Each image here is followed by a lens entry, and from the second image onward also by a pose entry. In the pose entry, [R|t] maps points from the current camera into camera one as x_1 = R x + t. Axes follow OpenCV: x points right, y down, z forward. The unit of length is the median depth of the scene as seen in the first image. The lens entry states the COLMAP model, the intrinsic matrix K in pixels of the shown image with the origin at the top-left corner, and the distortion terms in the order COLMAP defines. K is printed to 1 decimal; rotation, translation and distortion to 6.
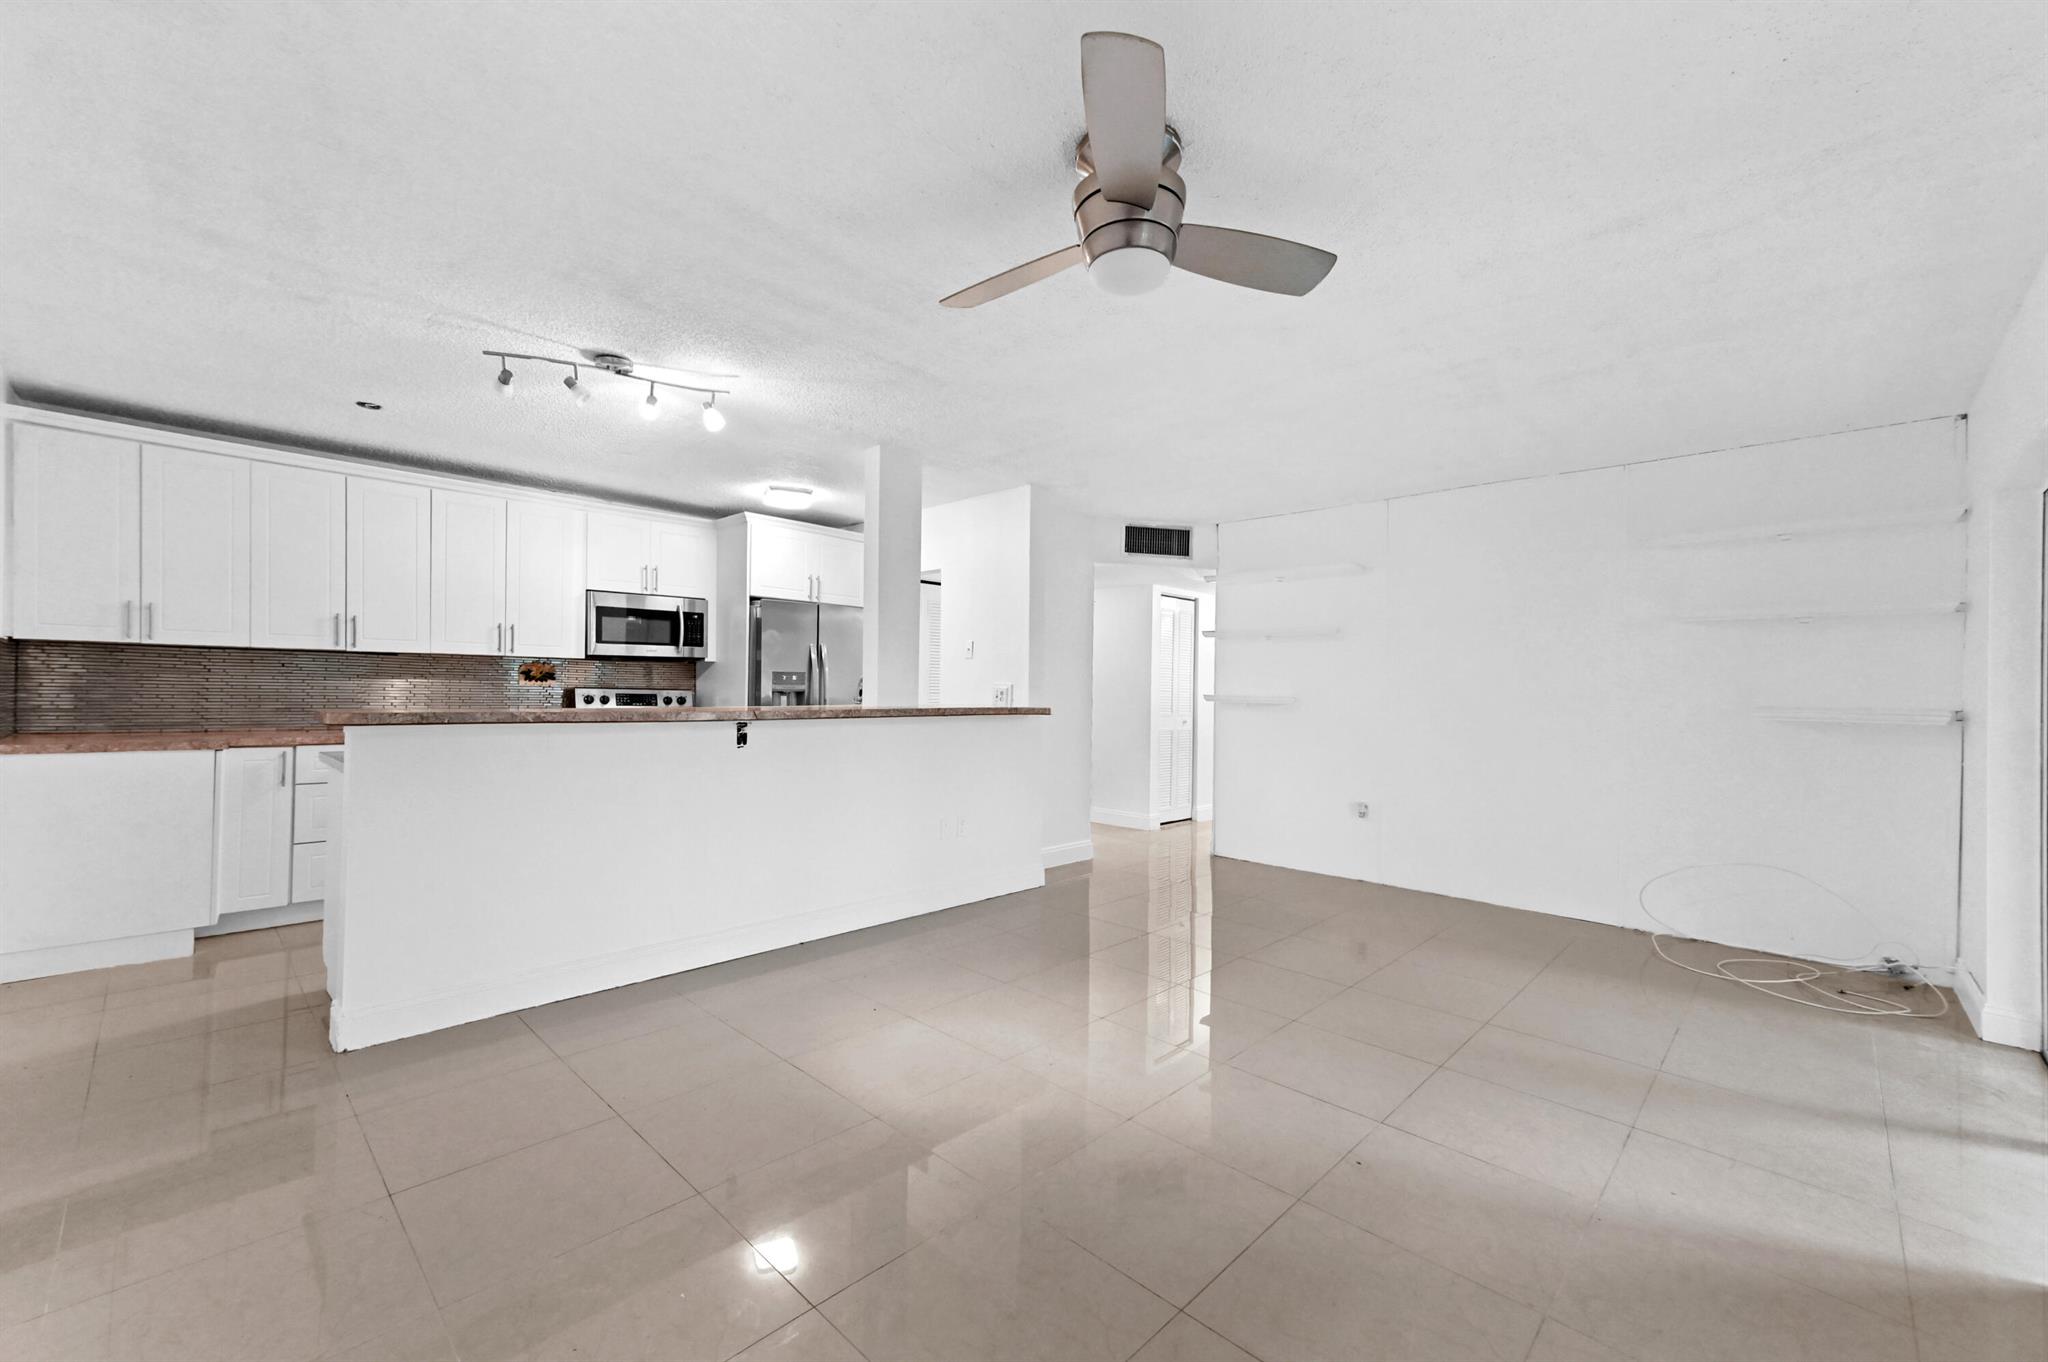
lens RADIAL K [[814.2, 0, 1021.2], [0, 814.2, 684.2], [0, 0, 1]] dist [0.008948, -0.000032]
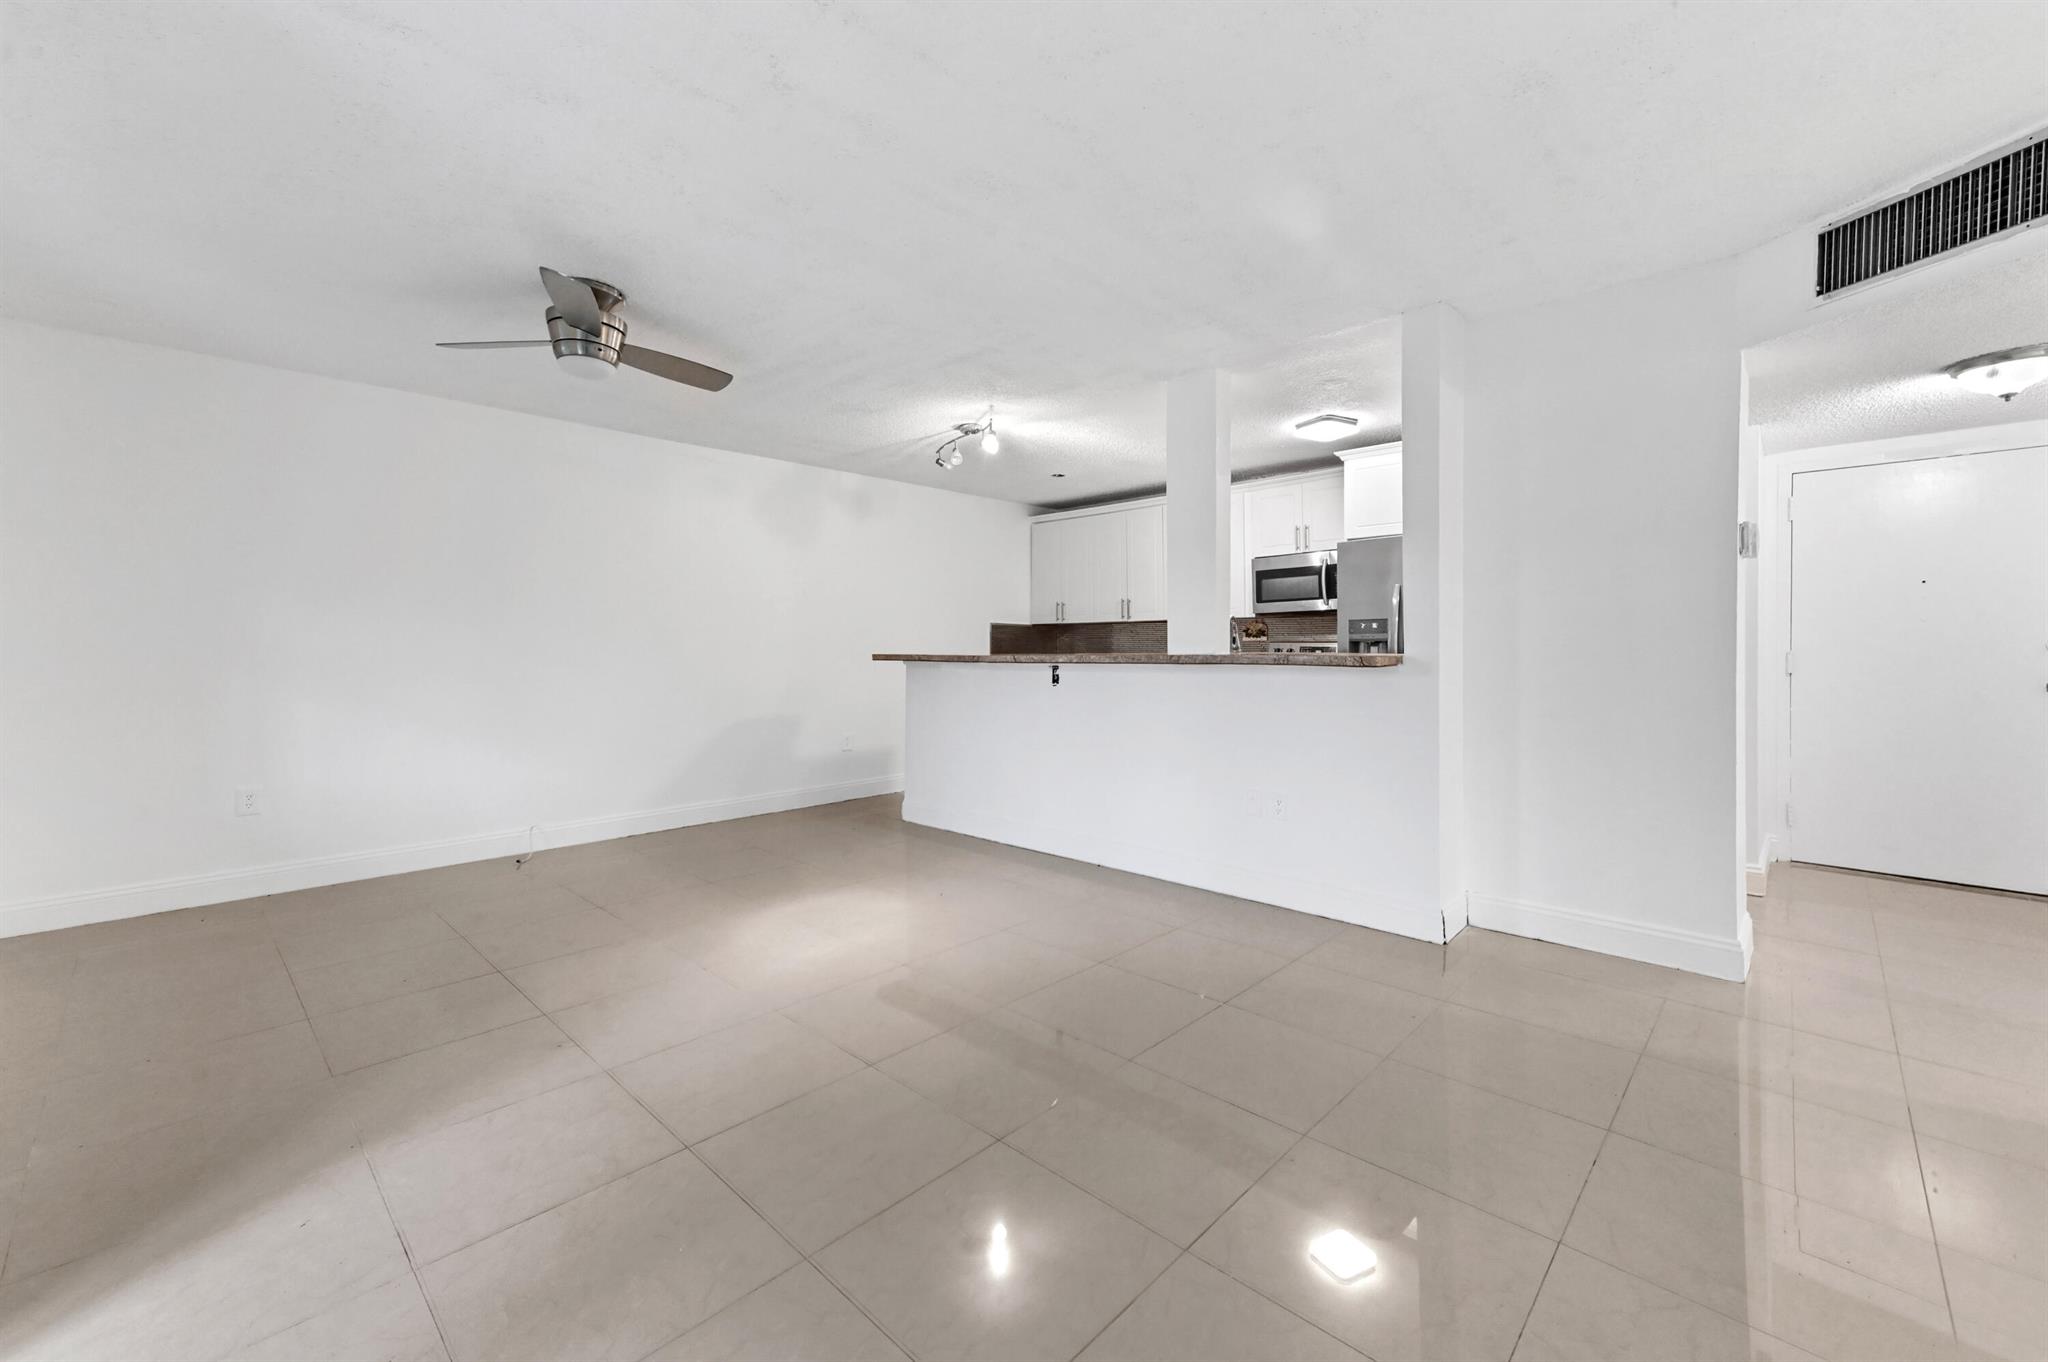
lens RADIAL K [[814.2, 0, 1035.4], [0, 814.2, 660.1], [0, 0, 1]] dist [0.008948, -0.000032]
pose [[0.021601, -0.001465, -0.999766, 0.620803], [0.012531, 0.999921, -0.001195, 0.027464], [0.999688, -0.012503, 0.021617, 0.655083]]
